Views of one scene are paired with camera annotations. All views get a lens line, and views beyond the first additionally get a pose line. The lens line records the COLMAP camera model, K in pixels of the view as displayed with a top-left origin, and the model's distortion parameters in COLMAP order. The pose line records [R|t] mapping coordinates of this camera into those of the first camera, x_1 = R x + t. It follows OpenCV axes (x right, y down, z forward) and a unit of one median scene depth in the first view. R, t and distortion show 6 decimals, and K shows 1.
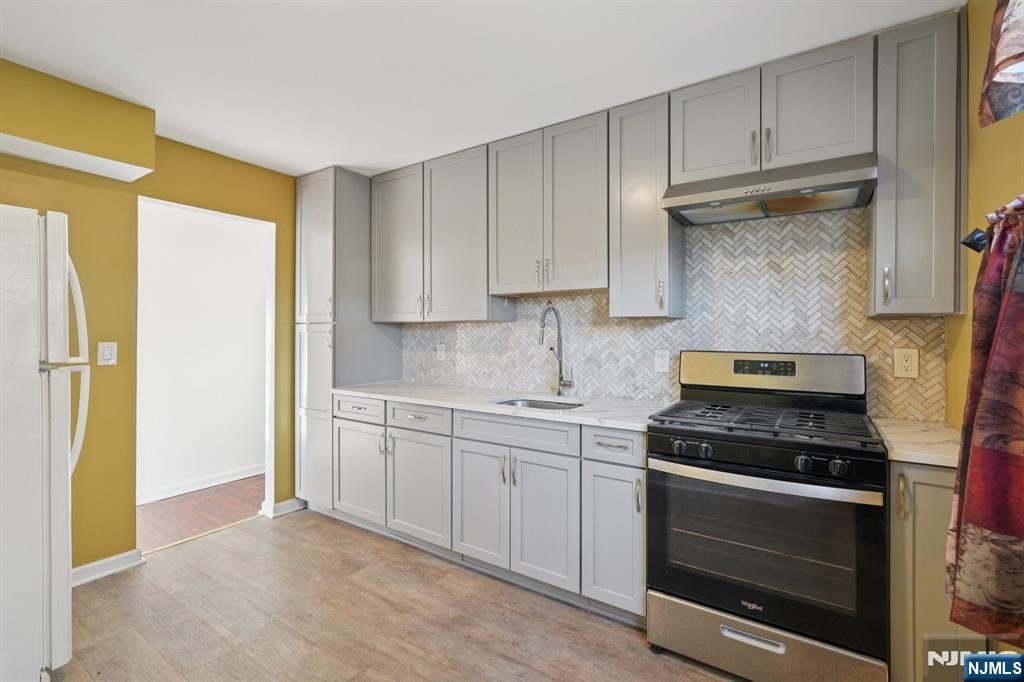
lens RADIAL K [[452.1, 0, 513.4], [0, 452.1, 336.7], [0, 0, 1]] dist [-0.008038, 0.000065]
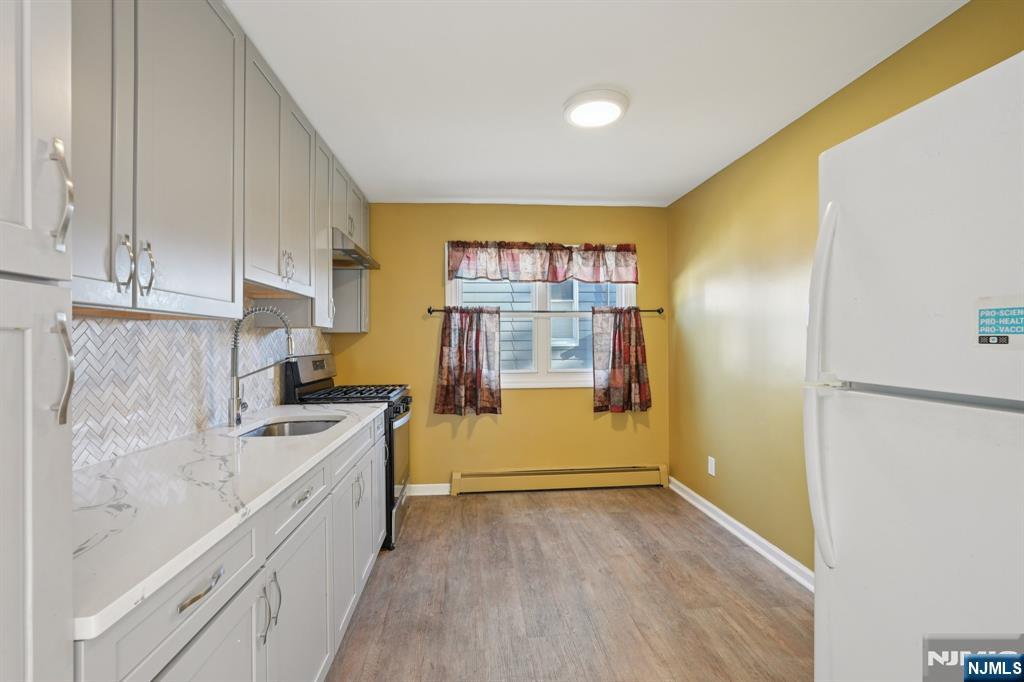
lens RADIAL K [[452.1, 0, 513.4], [0, 452.1, 336.7], [0, 0, 1]] dist [-0.008038, 0.000065]
pose [[-0.635139, 0.009047, 0.772345, -0.935160], [0.008302, 0.999954, -0.004886, -0.011259], [-0.772354, 0.003308, -0.635184, 1.353550]]
